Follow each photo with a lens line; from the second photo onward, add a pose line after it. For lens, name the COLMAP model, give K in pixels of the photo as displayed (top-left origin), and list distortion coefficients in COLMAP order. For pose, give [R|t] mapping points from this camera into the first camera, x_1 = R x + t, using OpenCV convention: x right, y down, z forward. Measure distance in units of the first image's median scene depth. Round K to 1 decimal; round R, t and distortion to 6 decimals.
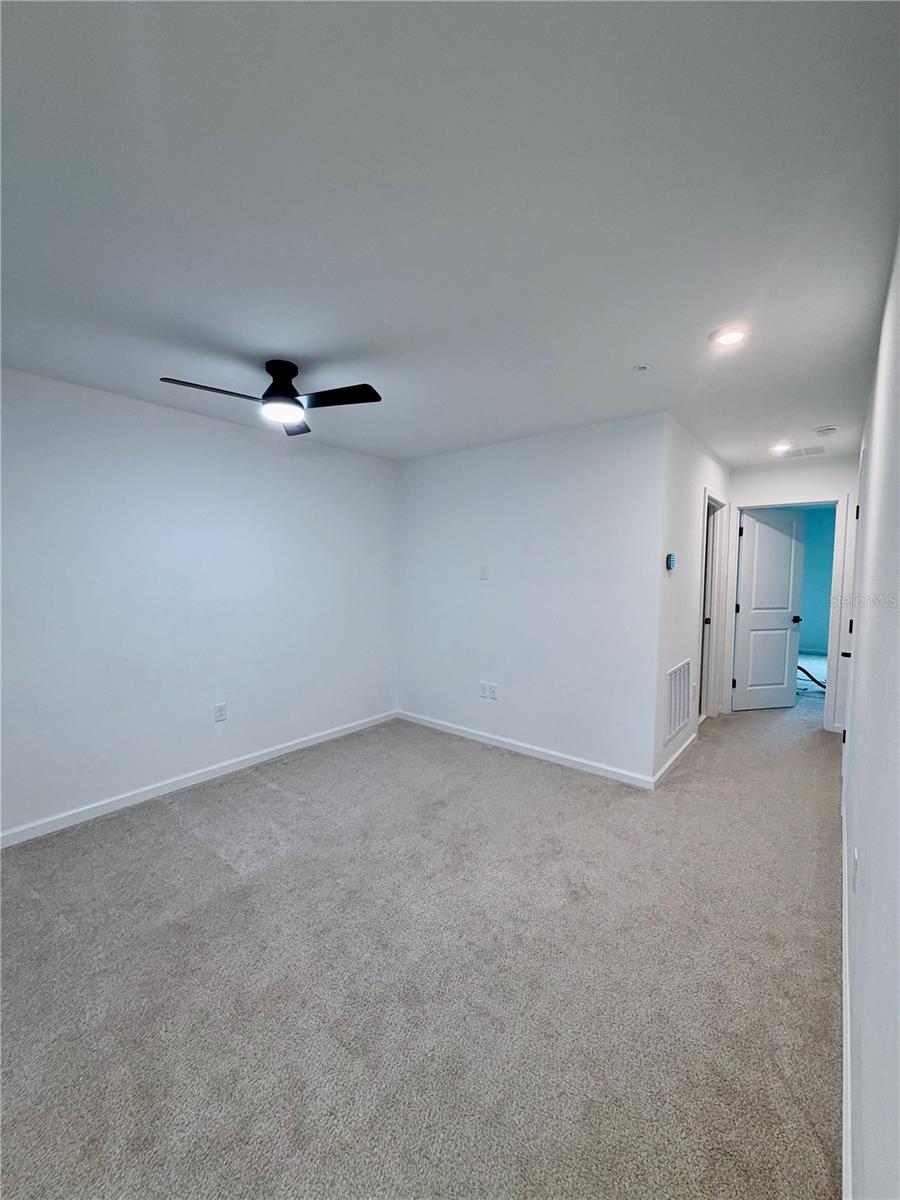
lens RADIAL K [[486.6, 0, 451.5], [0, 486.6, 602.9], [0, 0, 1]] dist [-0.002472, -0.000376]
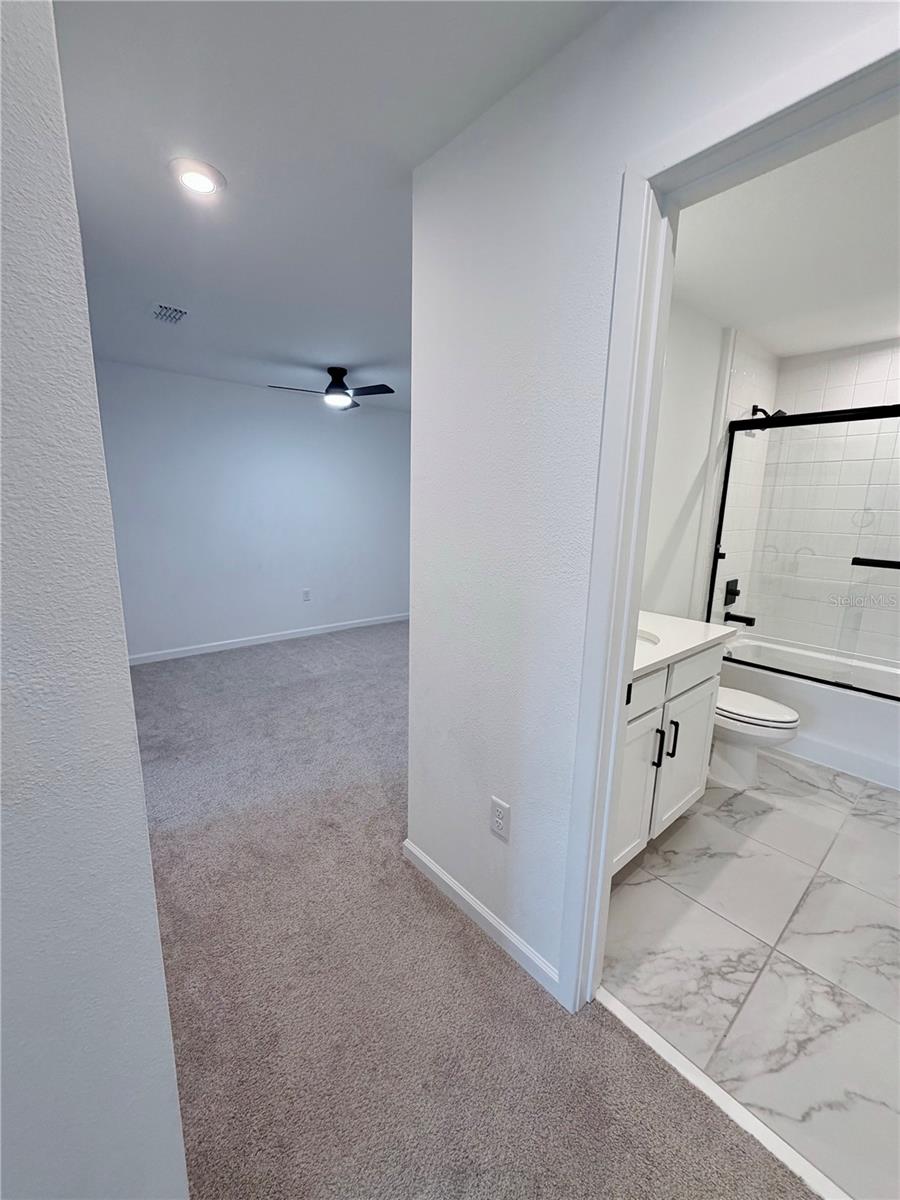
lens RADIAL K [[486.6, 0, 448.4], [0, 486.6, 600.4], [0, 0, 1]] dist [-0.002472, -0.000376]
pose [[0.982943, 0.049087, -0.177239, 0.332068], [-0.027168, 0.991905, 0.124040, 0.055215], [0.181893, -0.117109, 0.976320, -0.584626]]
